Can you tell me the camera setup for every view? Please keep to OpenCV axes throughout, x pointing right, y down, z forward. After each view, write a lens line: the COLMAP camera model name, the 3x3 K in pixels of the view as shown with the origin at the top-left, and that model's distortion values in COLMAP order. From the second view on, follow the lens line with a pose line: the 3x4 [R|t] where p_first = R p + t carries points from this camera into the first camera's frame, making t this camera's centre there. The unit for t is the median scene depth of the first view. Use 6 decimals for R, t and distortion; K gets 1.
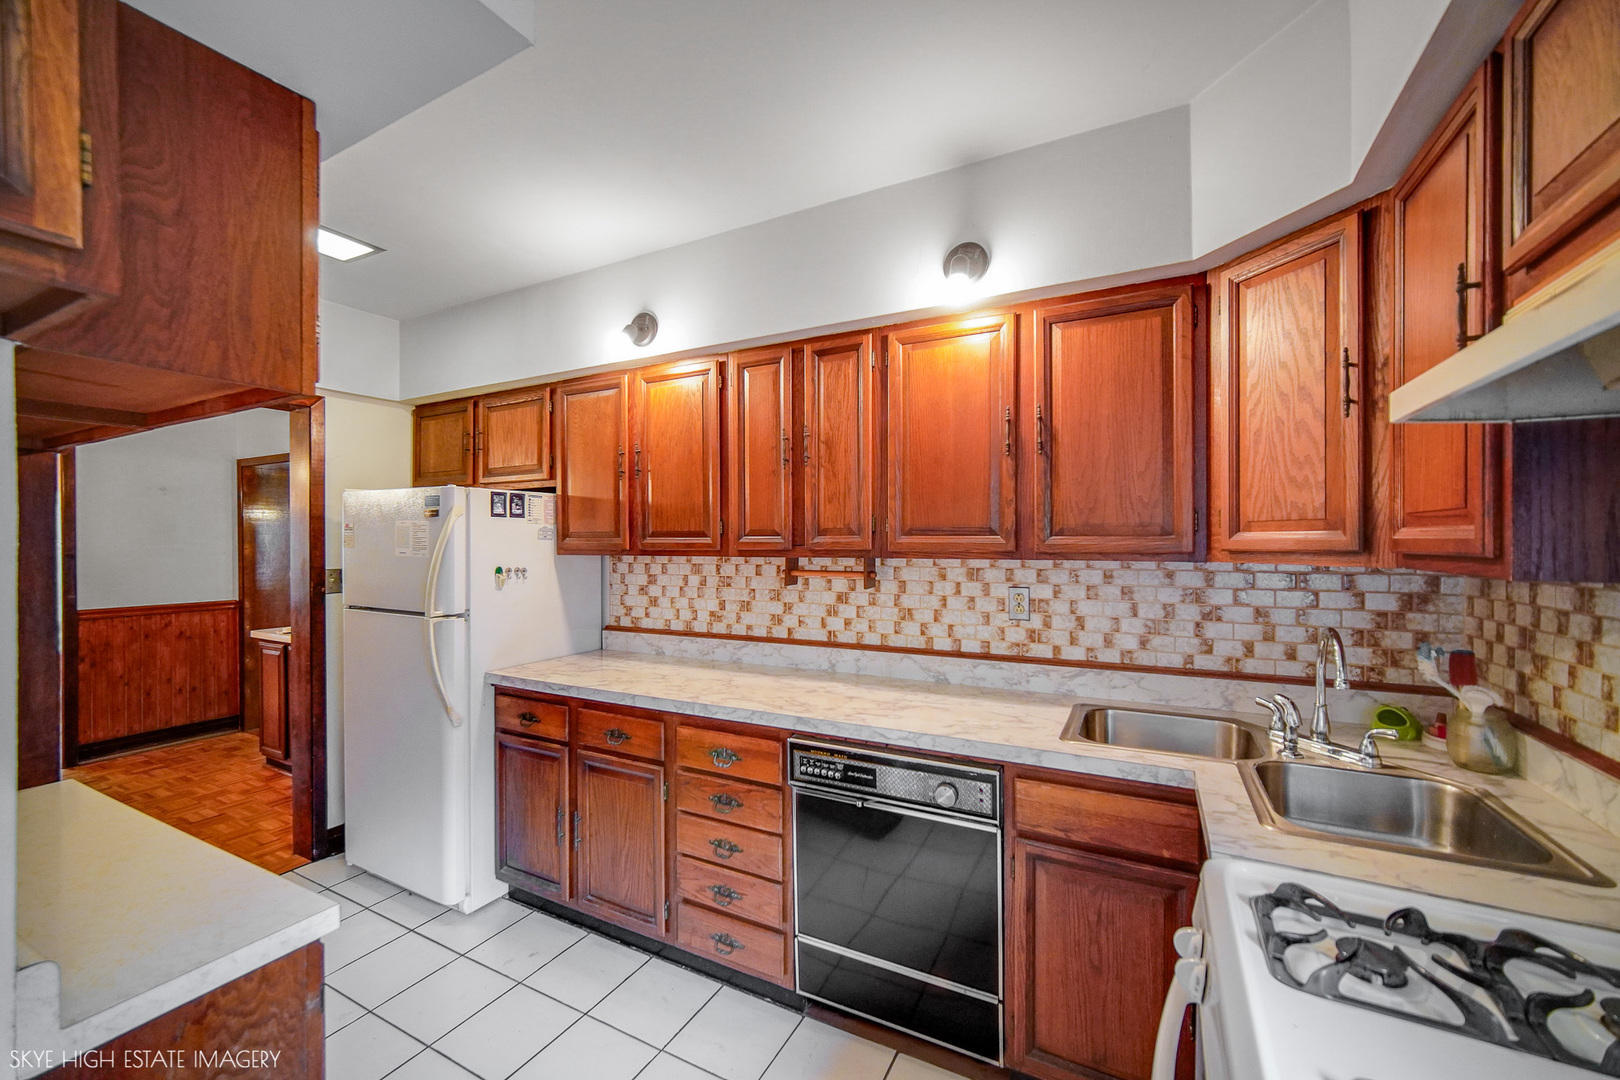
lens RADIAL K [[639.9, 0, 810.0], [0, 639.9, 540.0], [0, 0, 1]] dist [-0.000525, -0.000042]
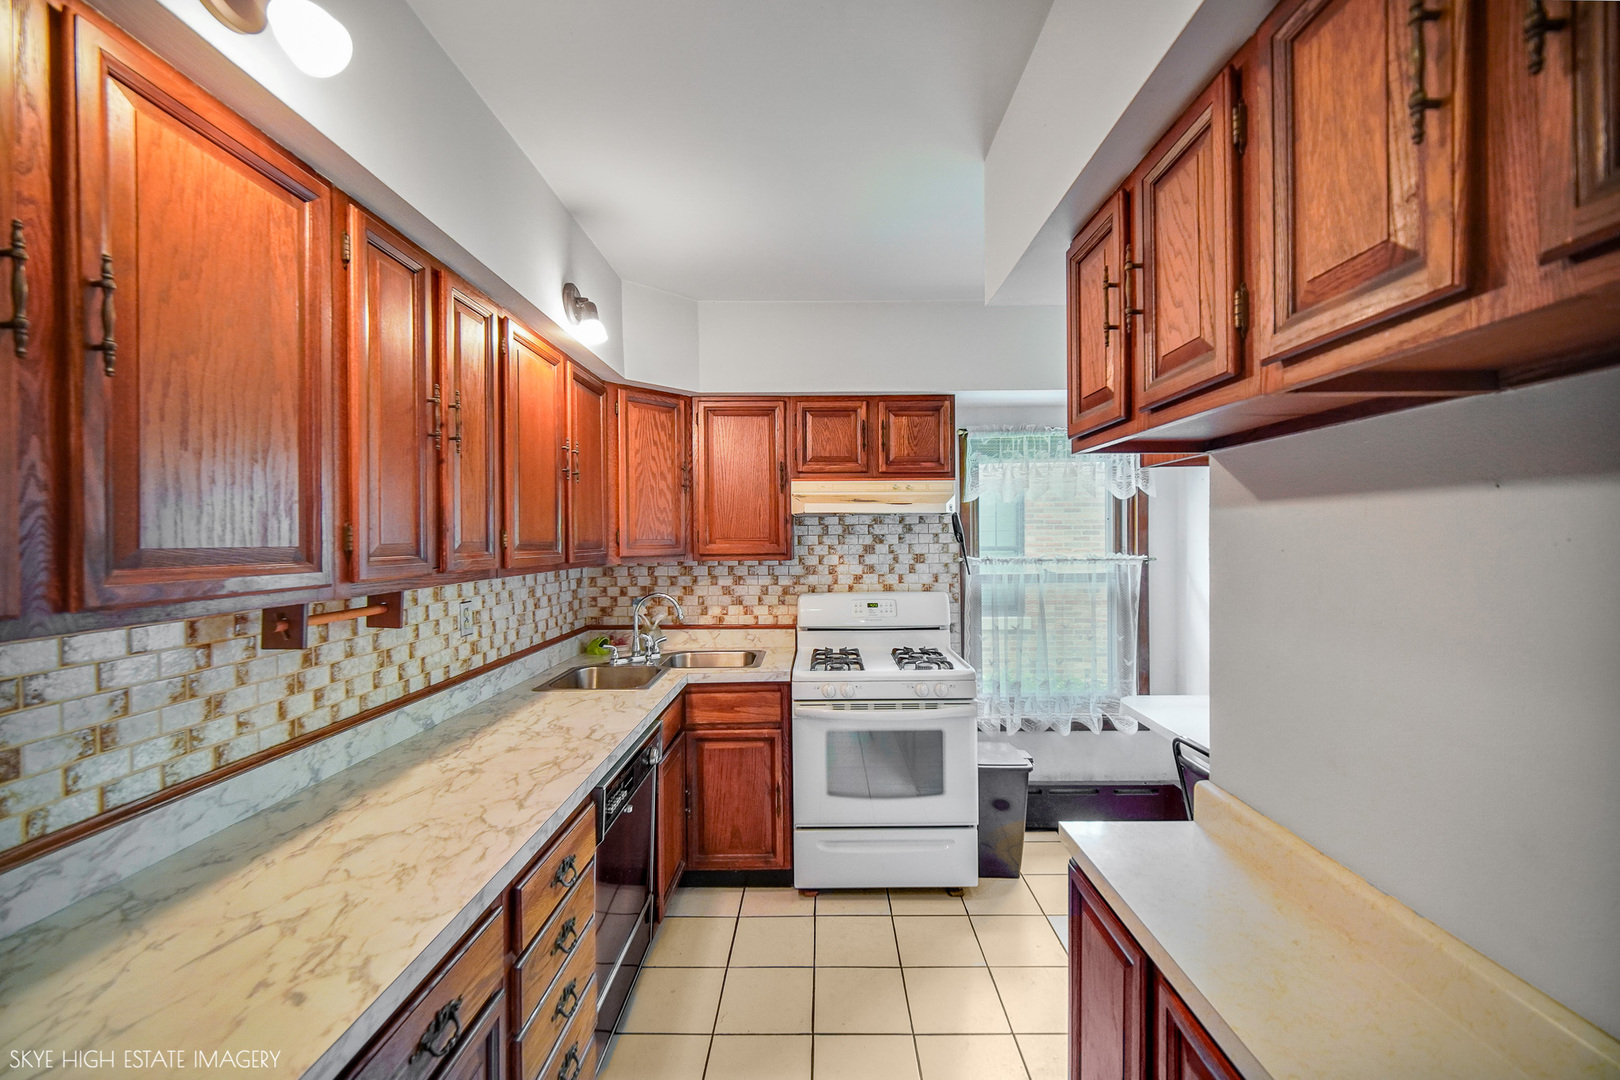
lens RADIAL K [[639.9, 0, 810.0], [0, 639.9, 540.0], [0, 0, 1]] dist [-0.000525, -0.000042]
pose [[-0.459848, 0.009641, 0.887945, -0.723303], [0.015962, 0.999869, -0.002590, -0.009969], [-0.887854, 0.012983, -0.459942, 0.897950]]
